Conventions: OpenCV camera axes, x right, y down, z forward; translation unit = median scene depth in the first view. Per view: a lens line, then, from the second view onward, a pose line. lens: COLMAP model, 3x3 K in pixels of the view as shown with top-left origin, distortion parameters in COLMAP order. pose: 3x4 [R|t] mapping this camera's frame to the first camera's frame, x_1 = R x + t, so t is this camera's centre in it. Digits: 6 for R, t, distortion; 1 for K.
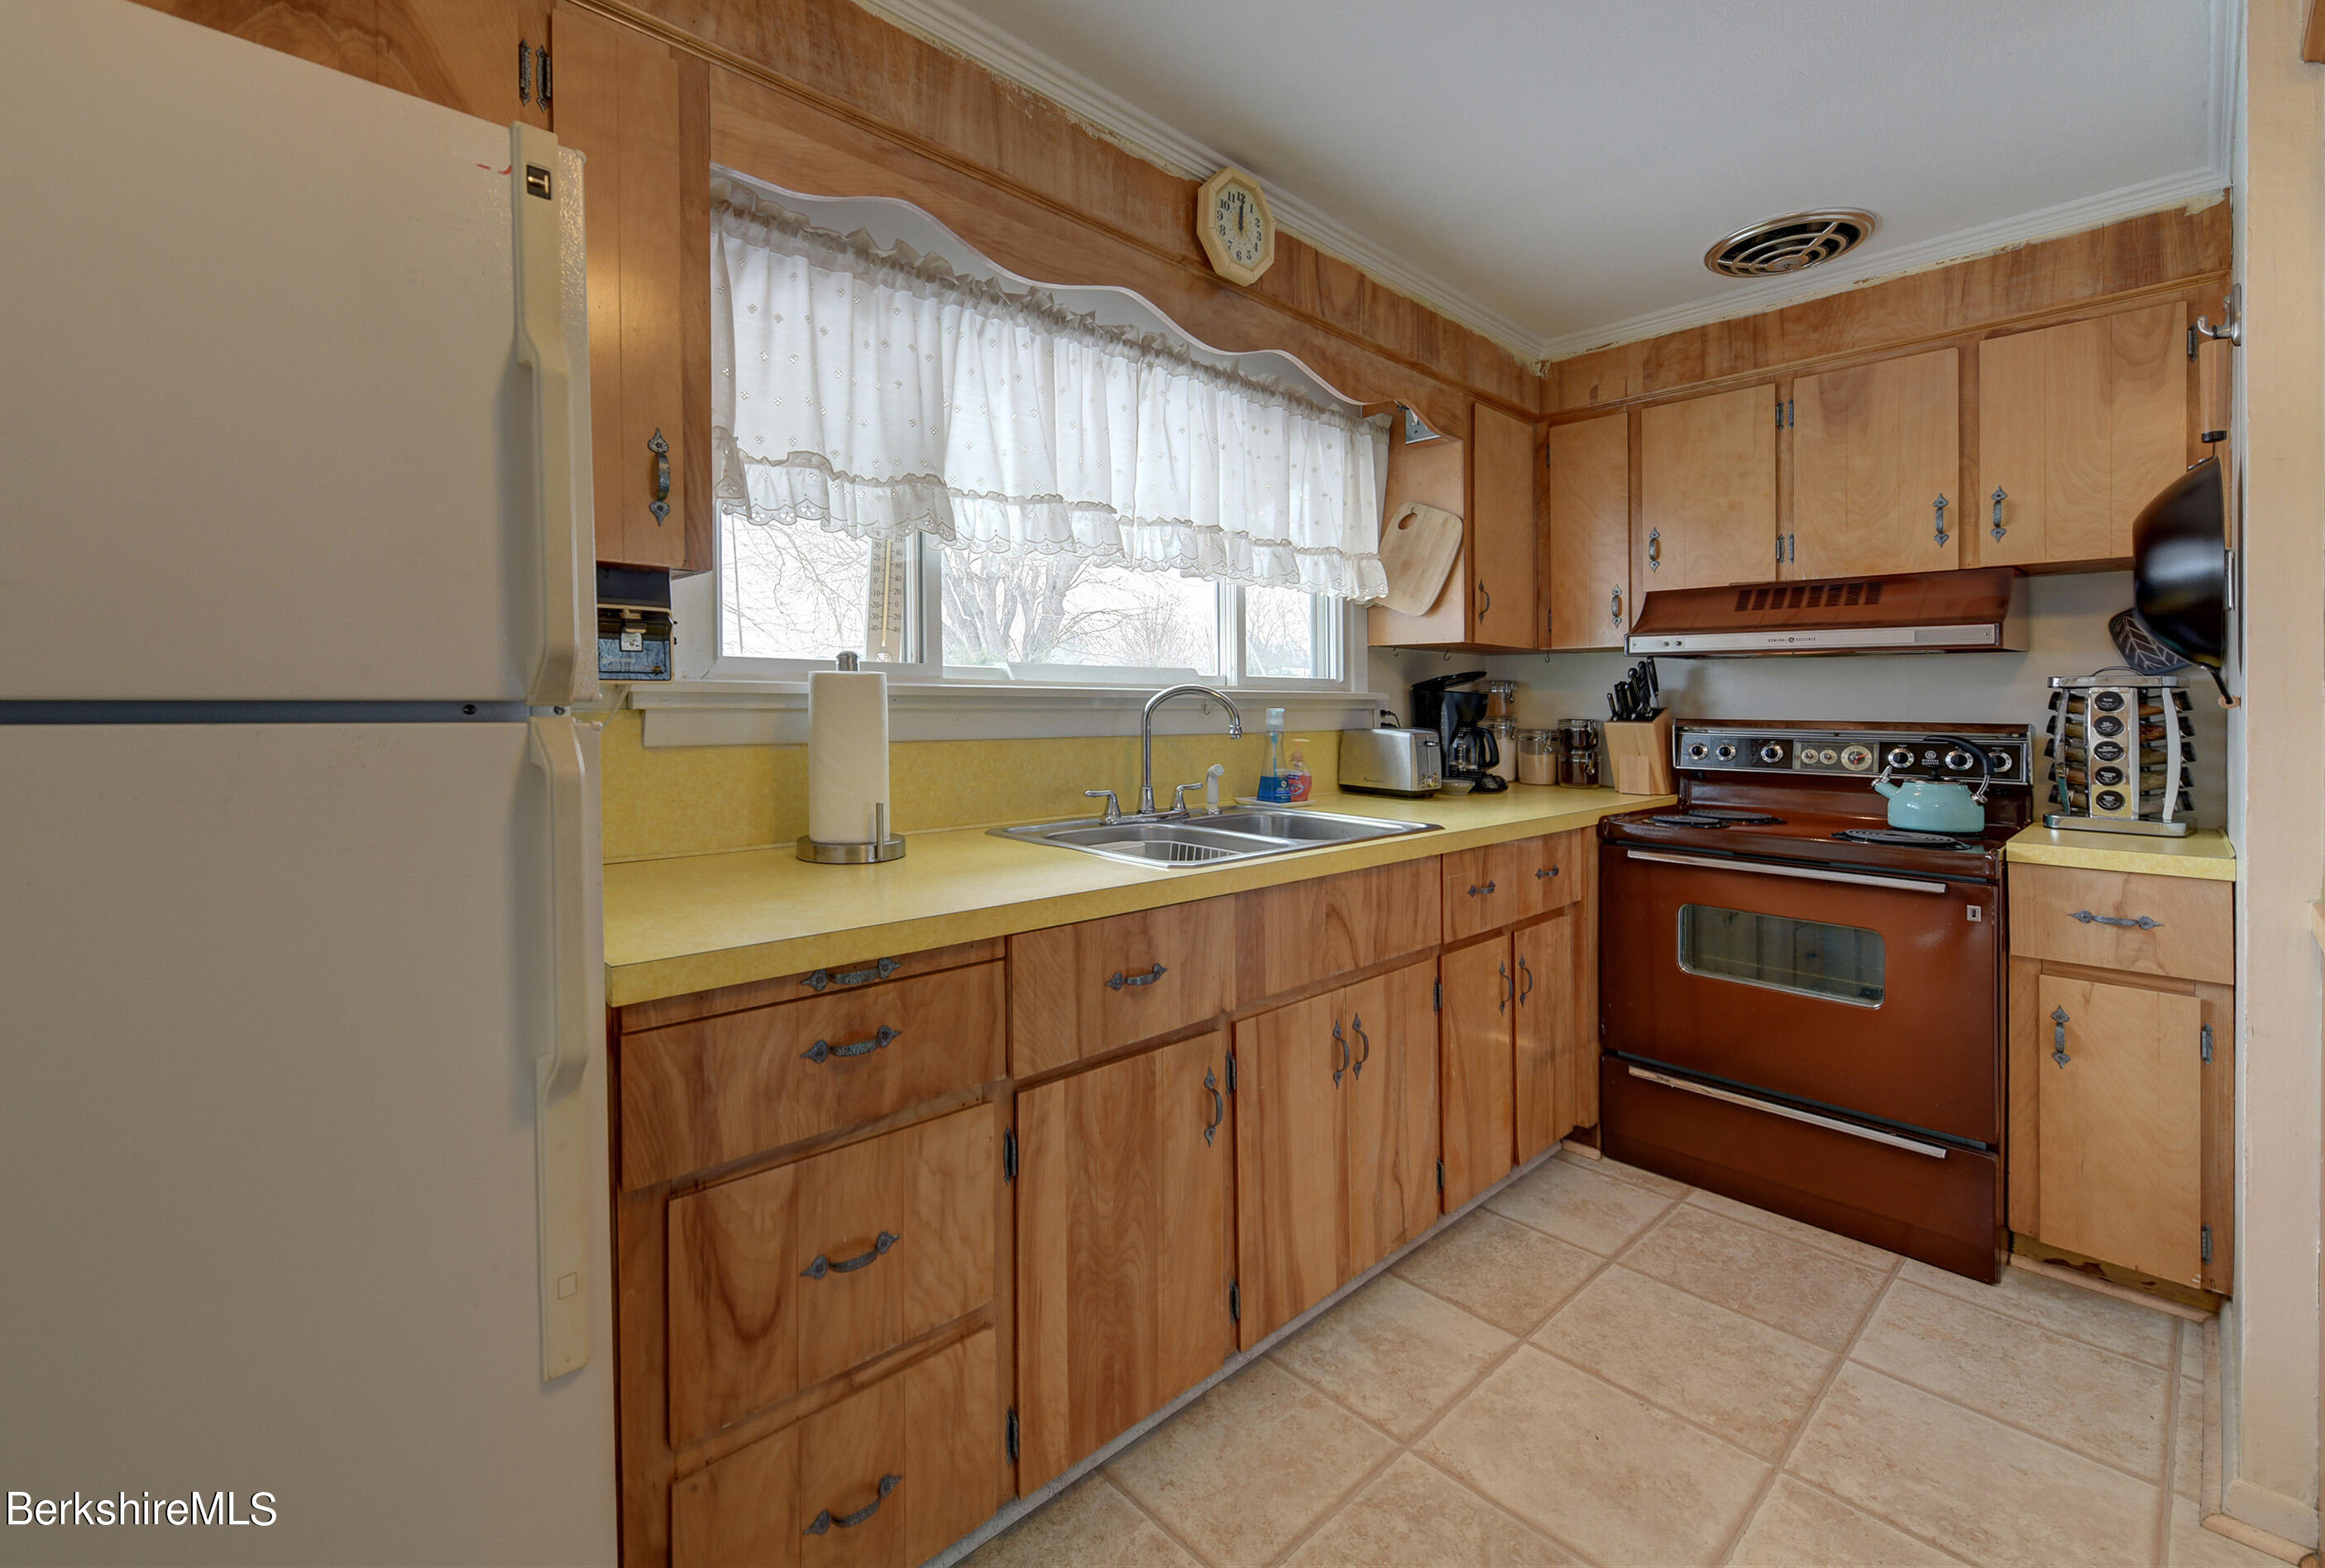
lens RADIAL K [[977.8, 0, 1093.9], [0, 977.8, 721.6], [0, 0, 1]] dist [0.001599, -0.001006]
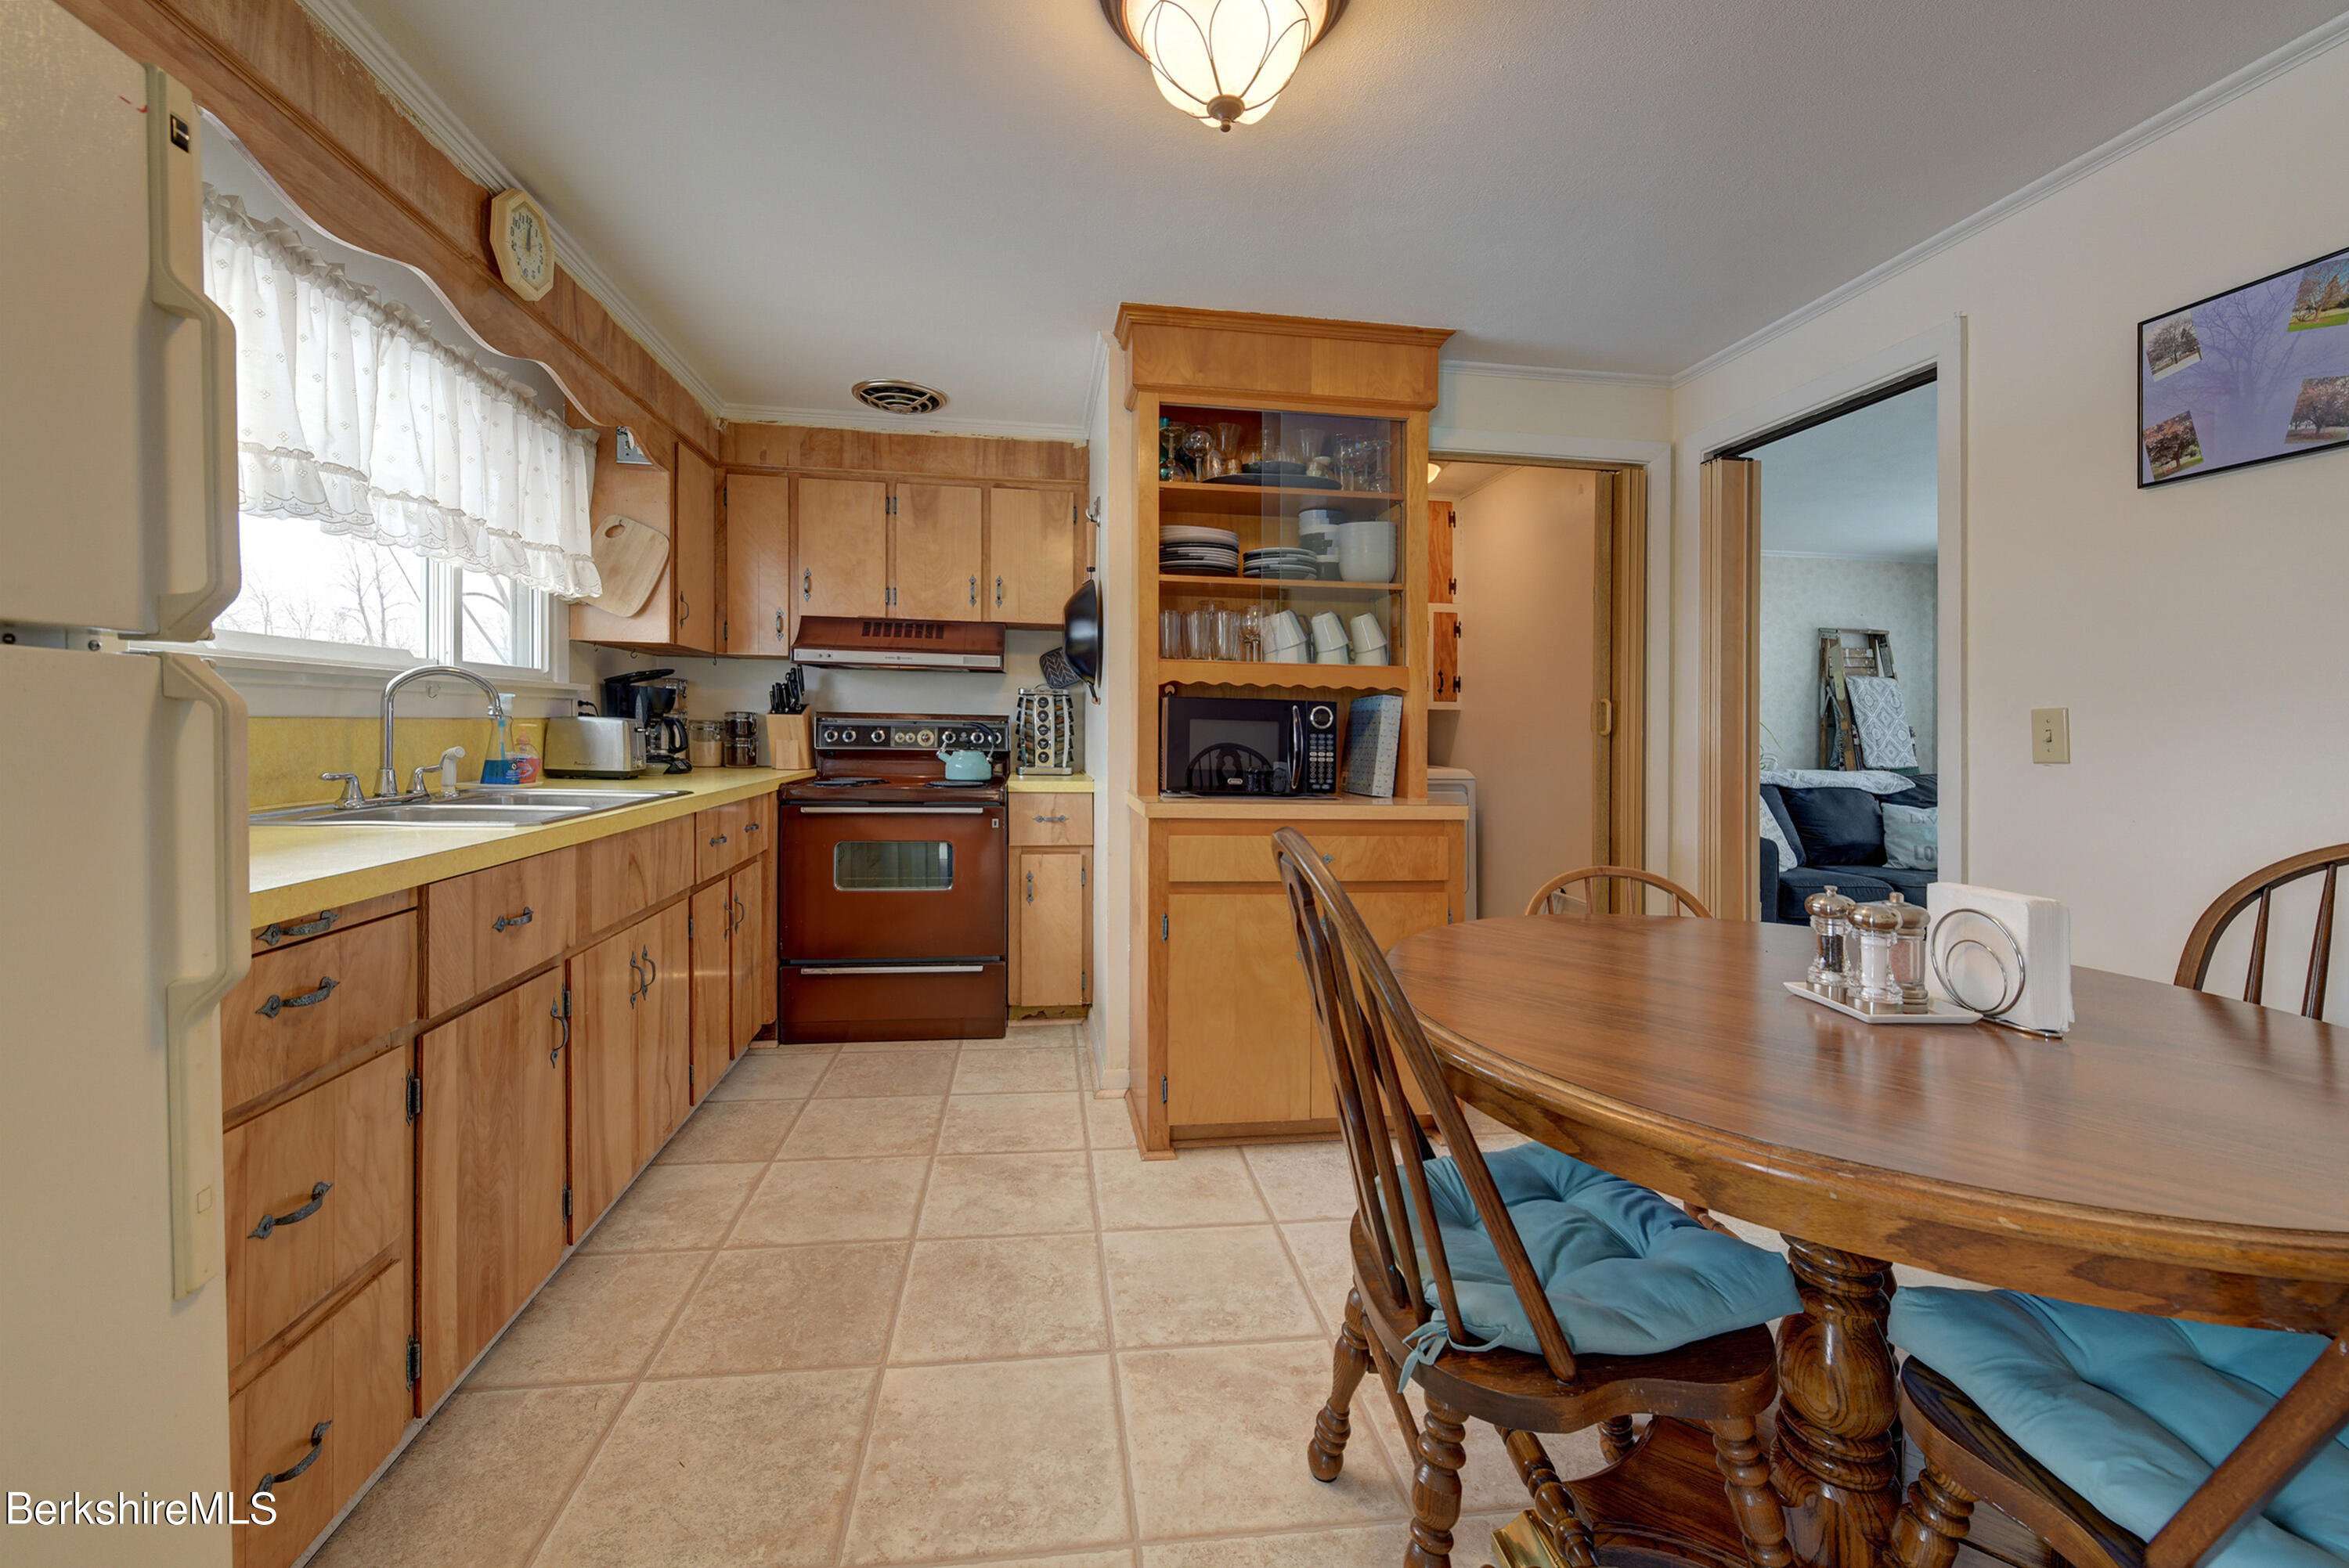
lens RADIAL K [[947.1, 0, 1150.3], [0, 947.1, 712.9], [0, 0, 1]] dist [0.002341, -0.001055]
pose [[0.562751, 0.013505, 0.826516, -0.313085], [0.000670, 0.999859, -0.016793, 0.029432], [-0.826626, 0.010004, 0.562662, -0.155034]]
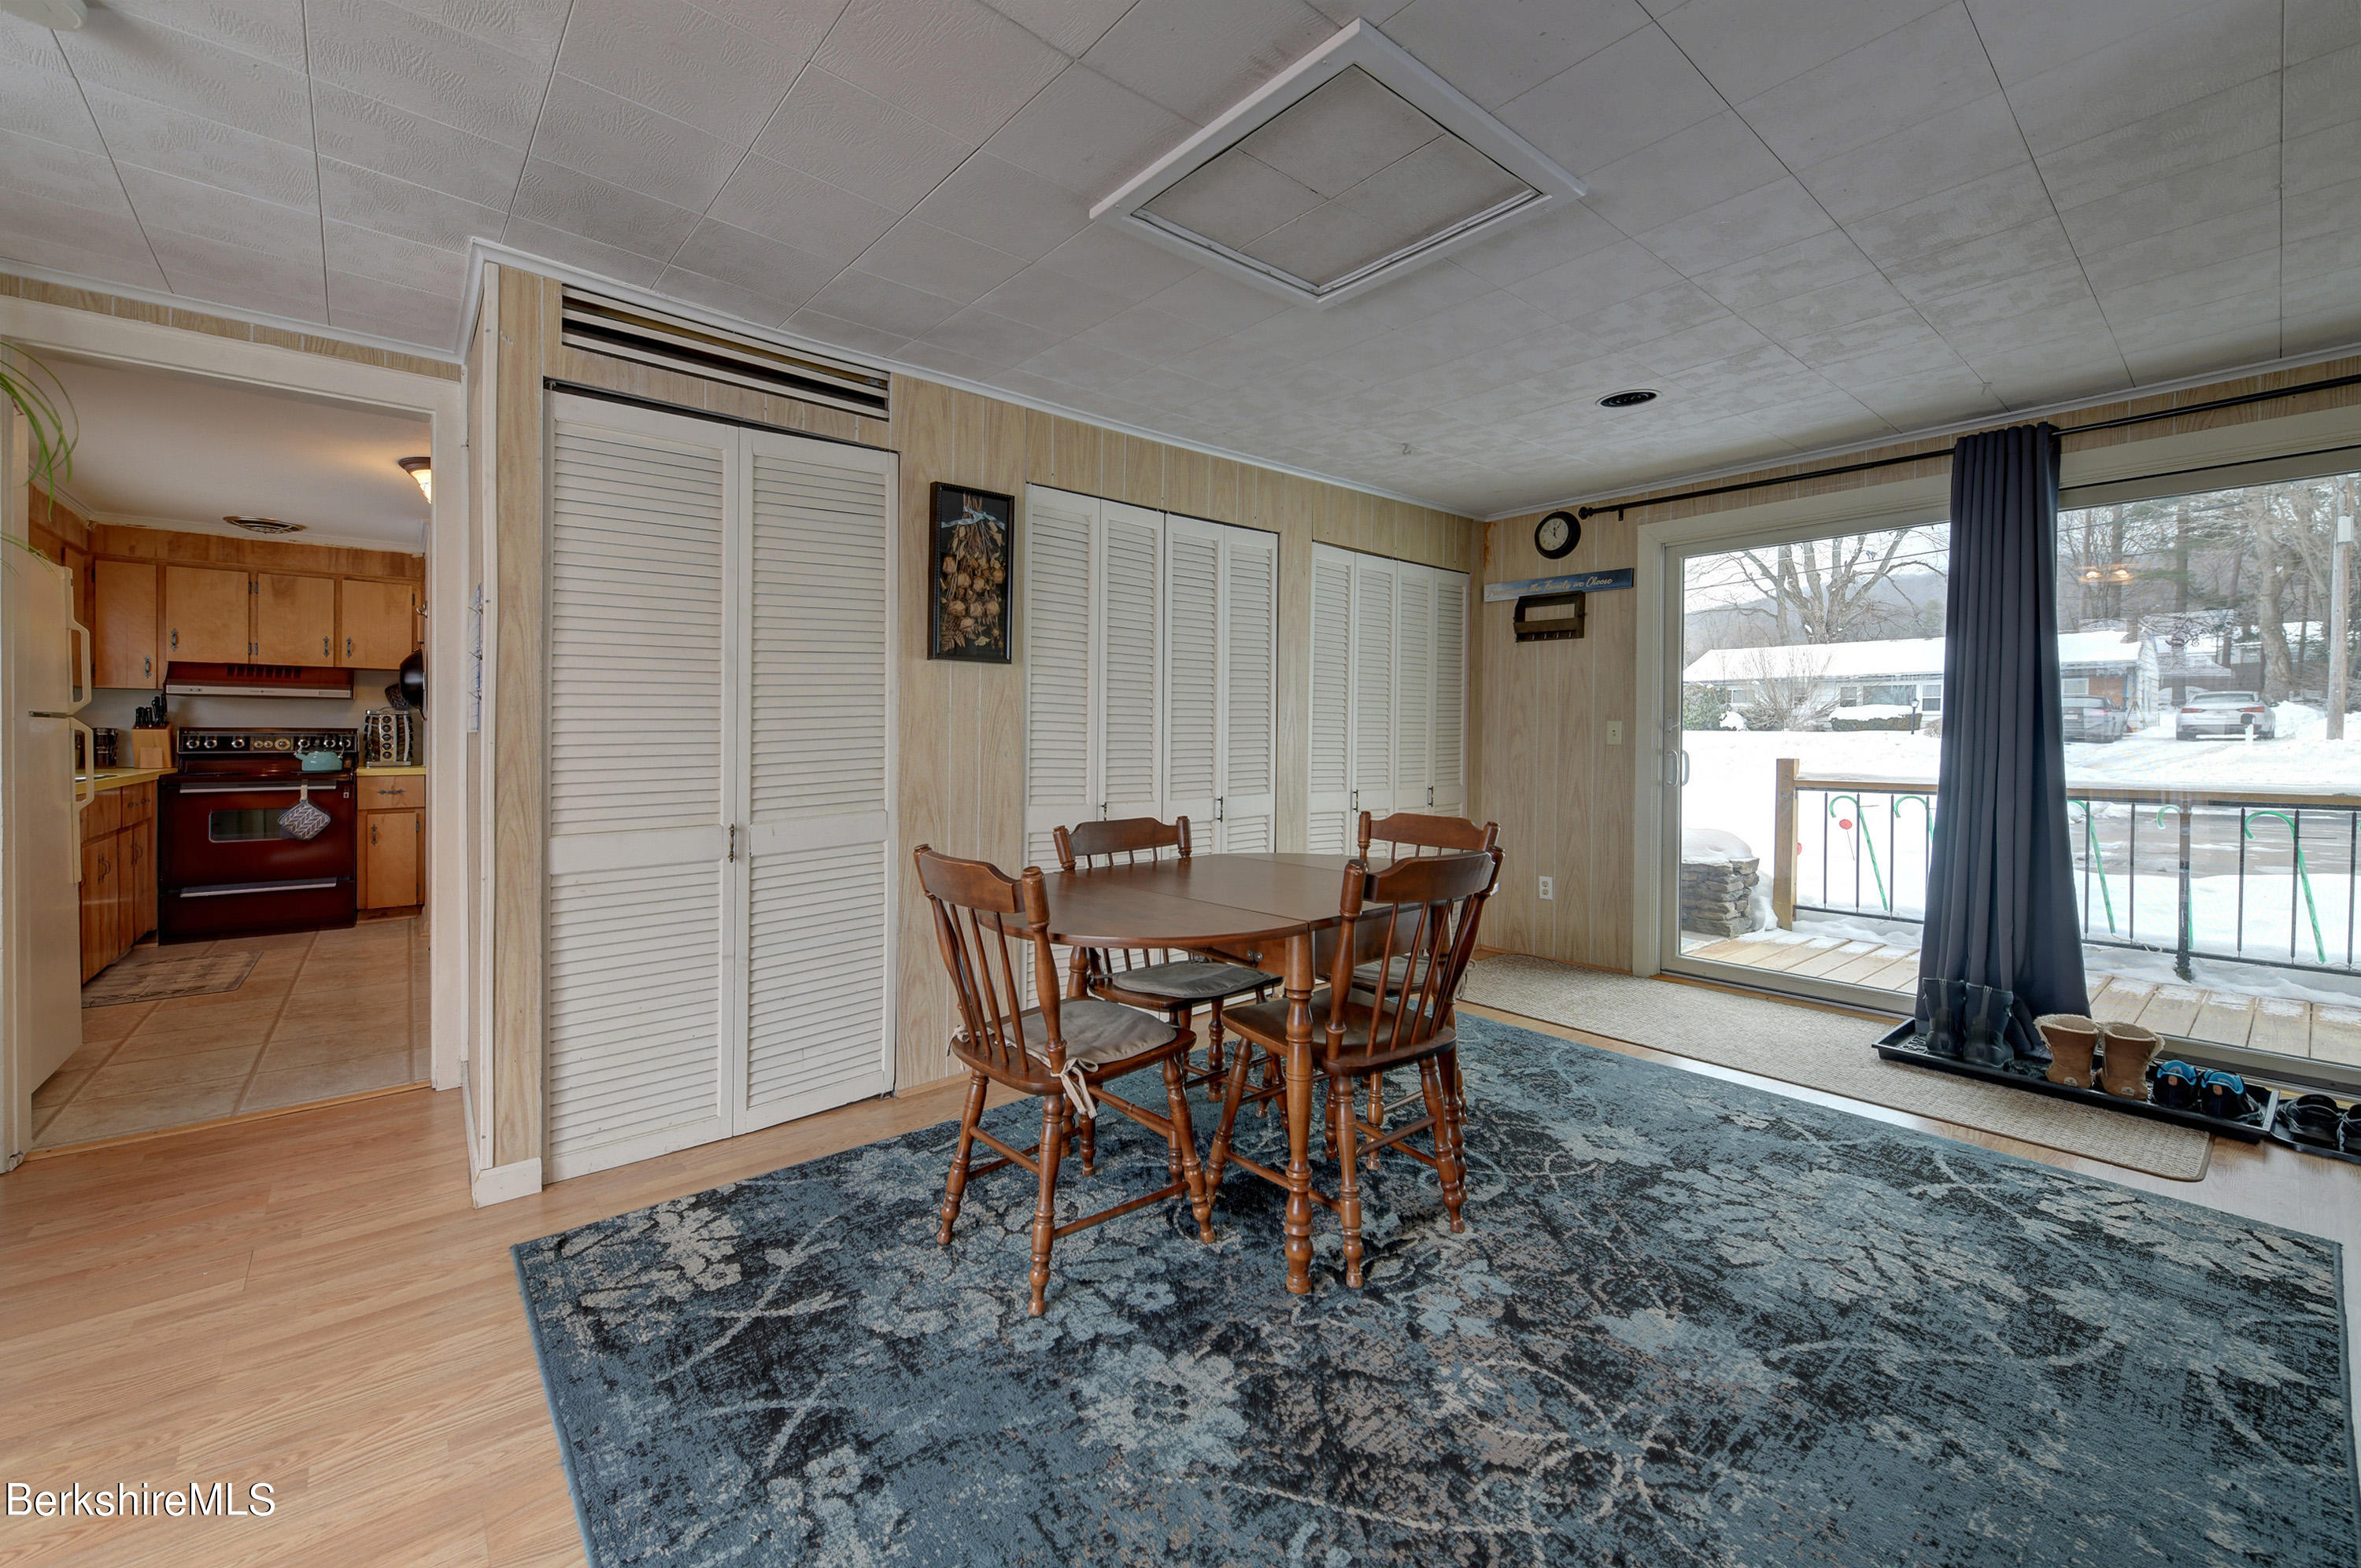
lens RADIAL K [[924.9, 0, 1177.1], [0, 924.9, 708.9], [0, 0, 1]] dist [-0.001450, -0.000472]
pose [[0.021084, 0.021280, 0.999551, -1.640063], [0.015647, 0.999644, -0.021612, 0.043807], [-0.999655, 0.016095, 0.020743, -1.384852]]
